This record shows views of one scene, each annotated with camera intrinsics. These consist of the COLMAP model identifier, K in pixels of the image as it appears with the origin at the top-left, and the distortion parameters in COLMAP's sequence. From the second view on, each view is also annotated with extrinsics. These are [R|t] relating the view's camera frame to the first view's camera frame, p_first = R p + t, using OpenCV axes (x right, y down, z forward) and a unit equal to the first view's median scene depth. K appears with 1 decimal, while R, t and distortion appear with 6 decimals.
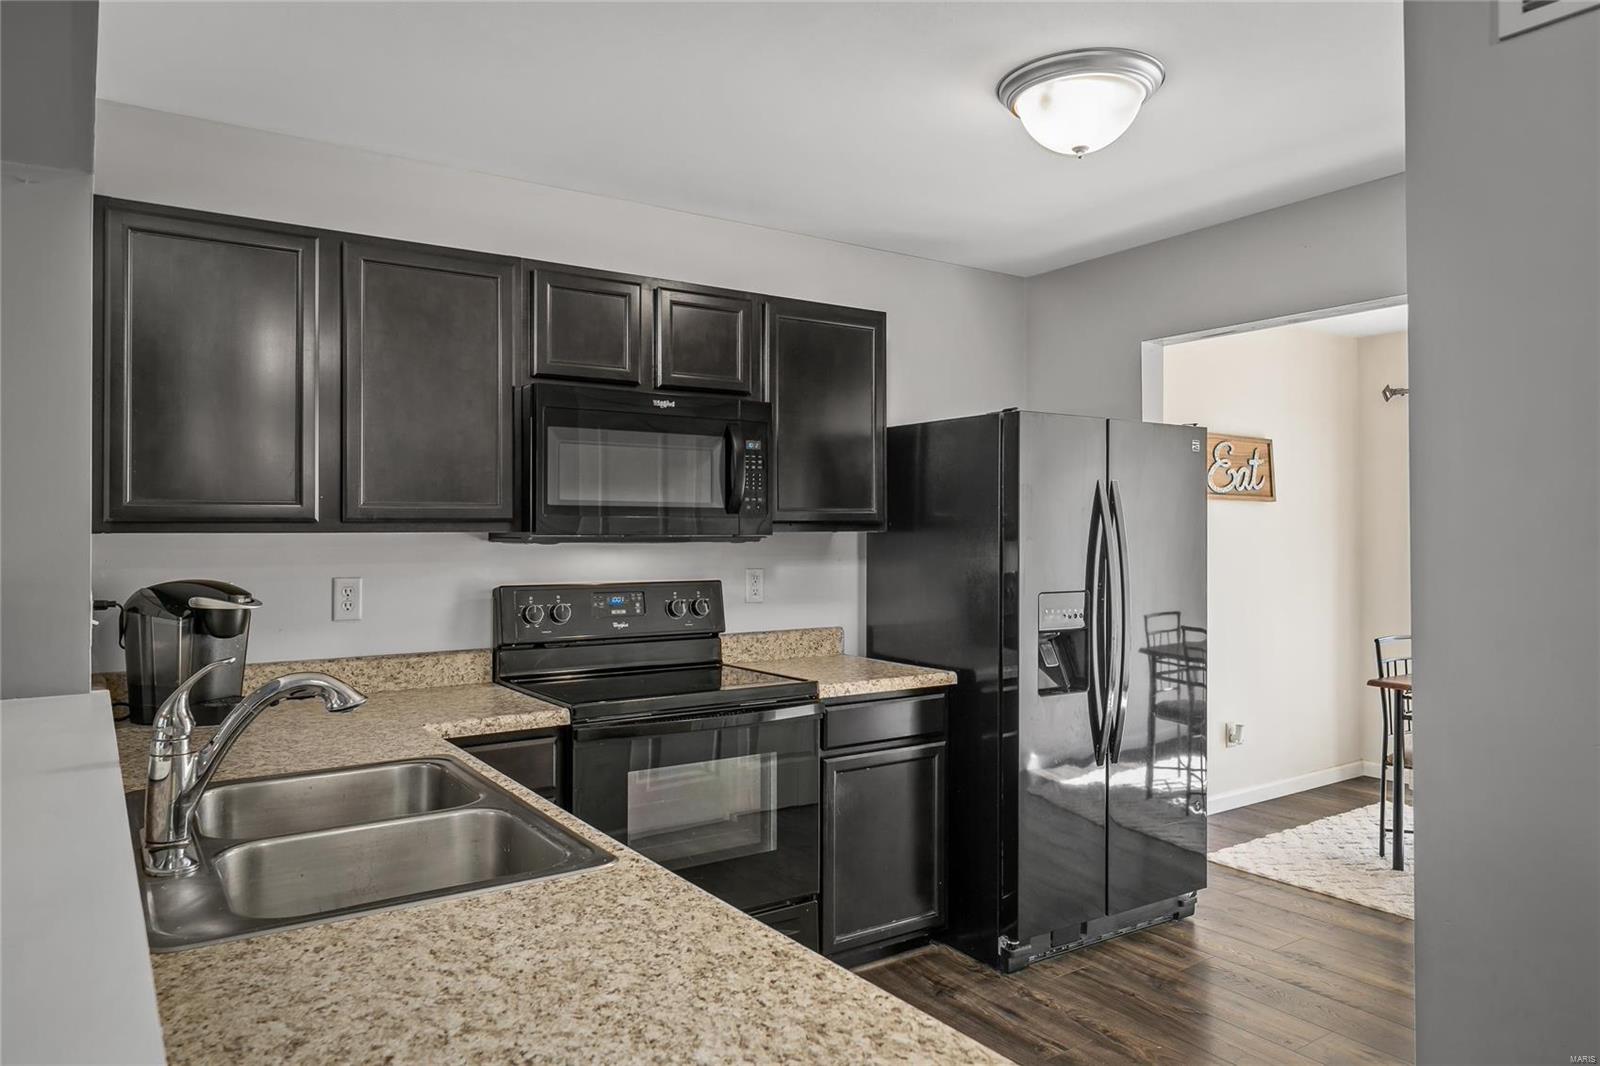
lens RADIAL K [[1051.2, 0, 801.4], [0, 1051.2, 535.0], [0, 0, 1]] dist [0.000892, 0.000407]
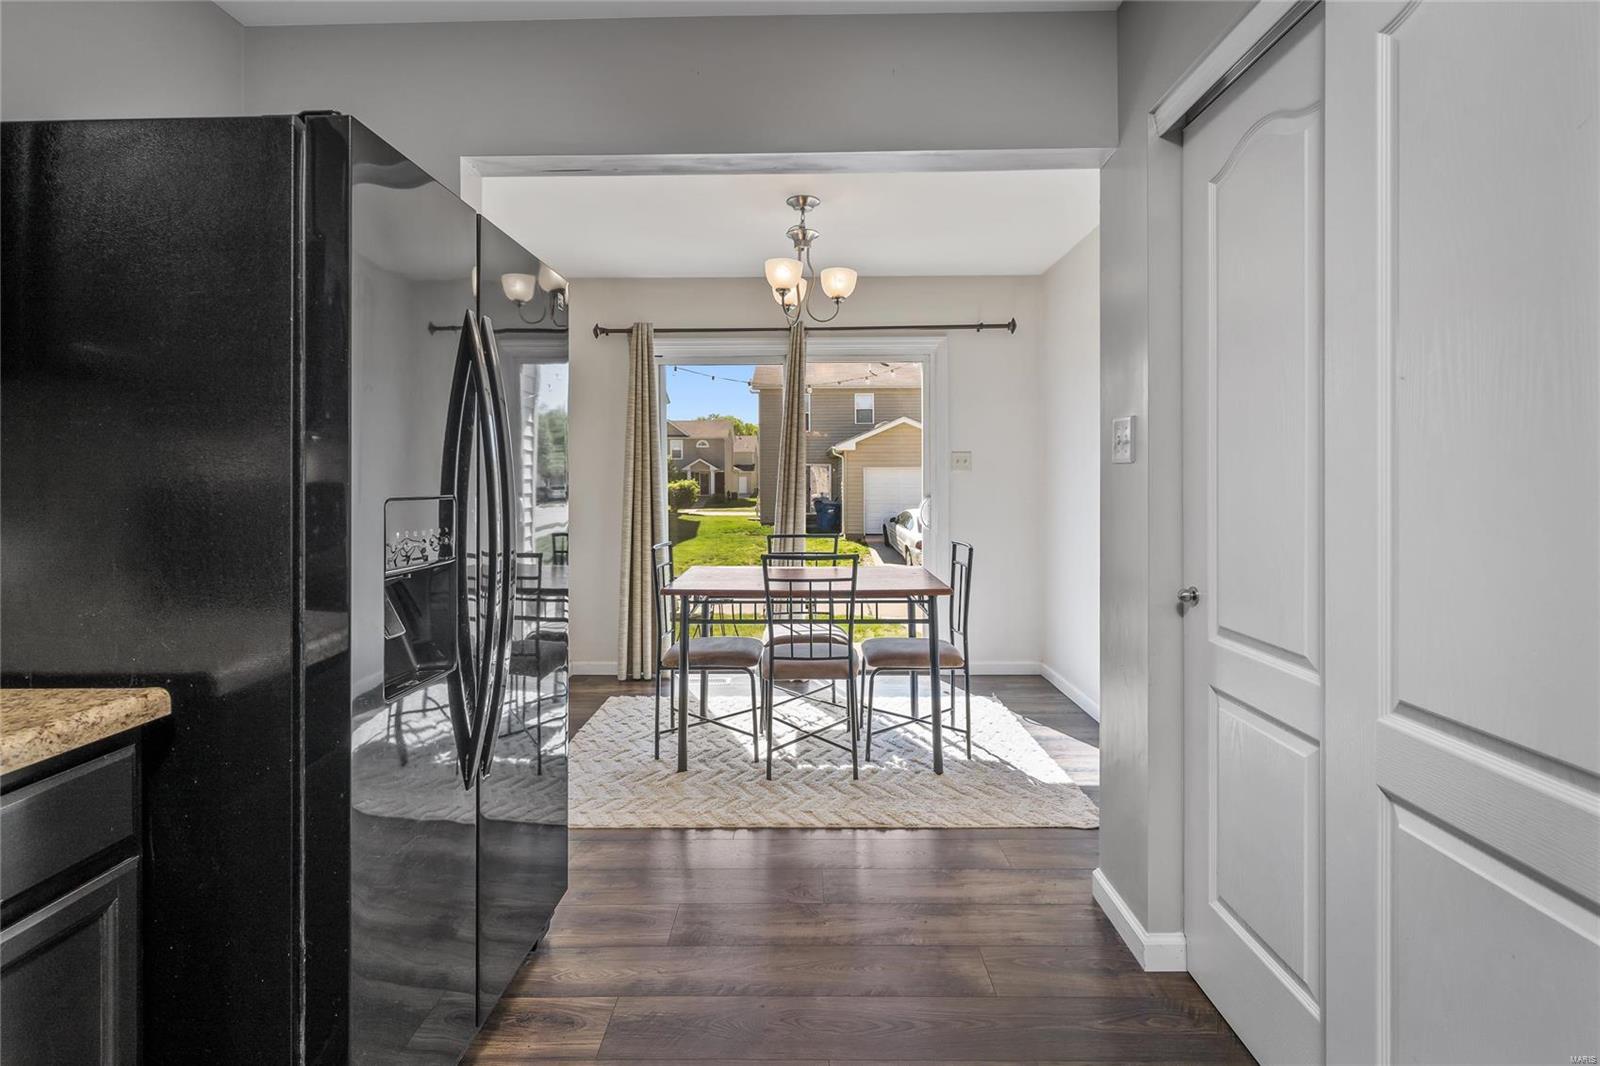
lens RADIAL K [[743.9, 0, 799.6], [0, 743.9, 483.6], [0, 0, 1]] dist [0.006259, 0.000716]
pose [[0.567200, -0.001119, 0.823580, 0.031232], [0.001545, 0.999999, 0.000295, 0.035658], [-0.823579, 0.001105, 0.567201, 0.464846]]
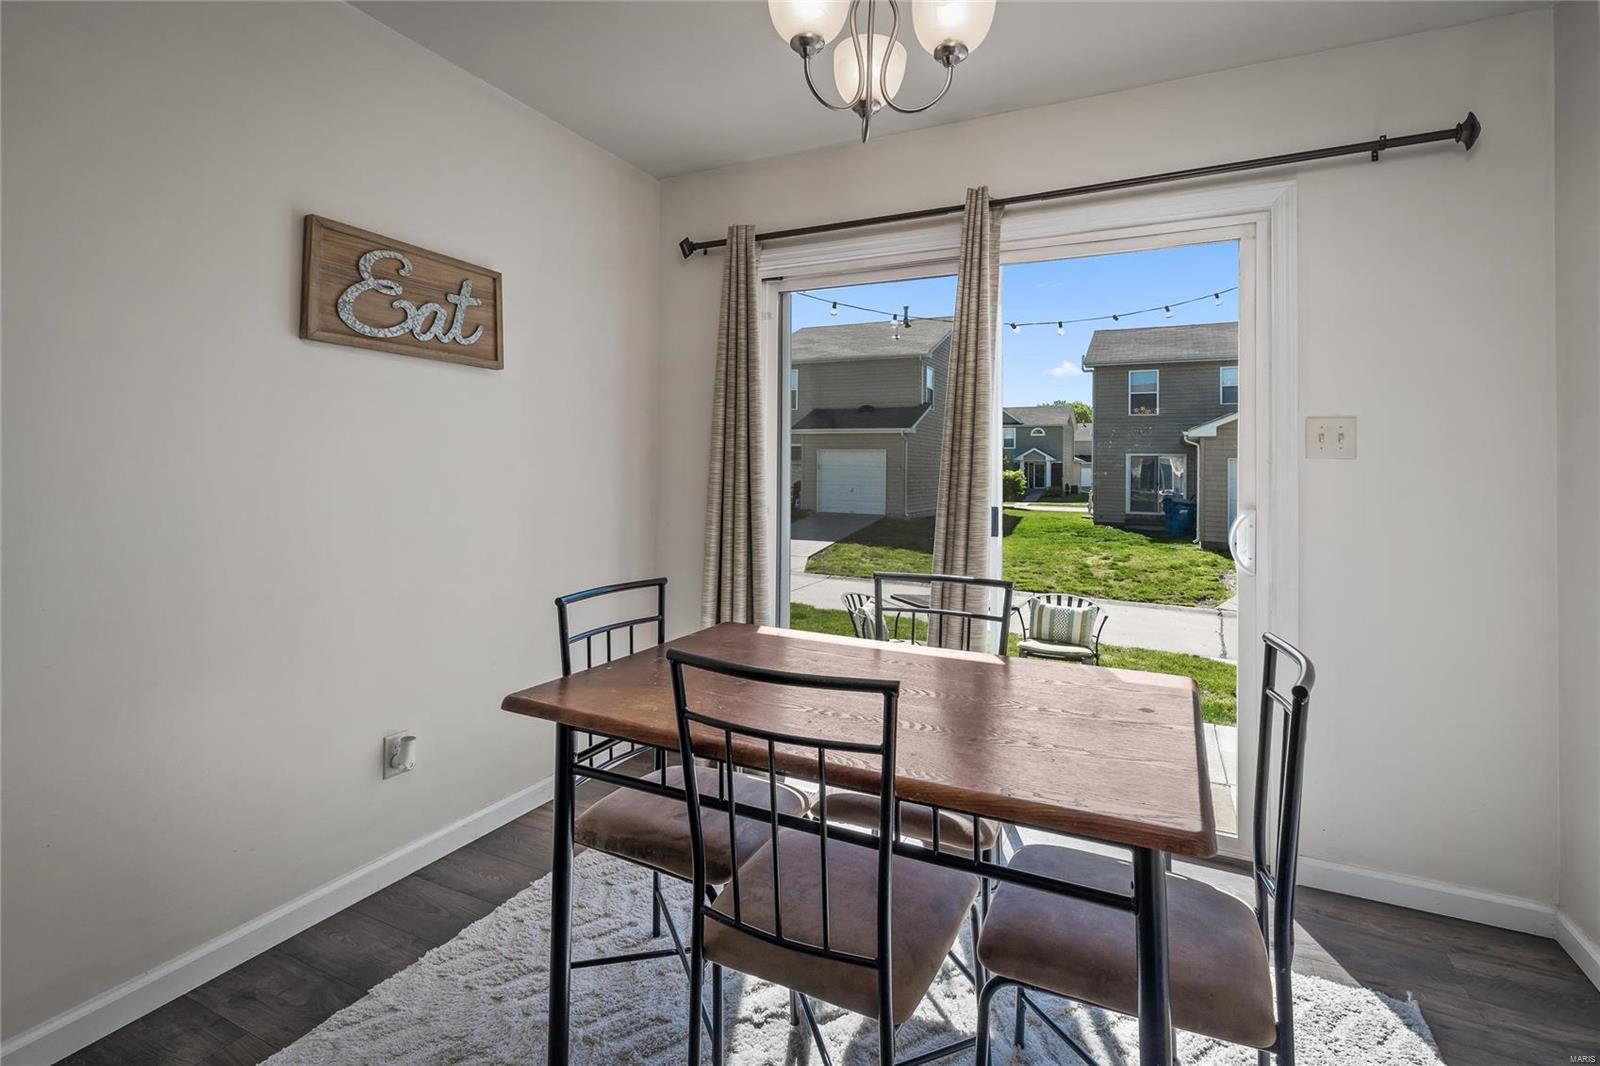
lens RADIAL K [[743.9, 0, 812.9], [0, 743.9, 459.2], [0, 0, 1]] dist [0.006259, 0.000716]
pose [[0.865962, 0.021827, 0.499633, 0.463560], [-0.015971, 0.999745, -0.015993, 0.033383], [-0.499855, 0.005870, 0.866089, 0.608149]]
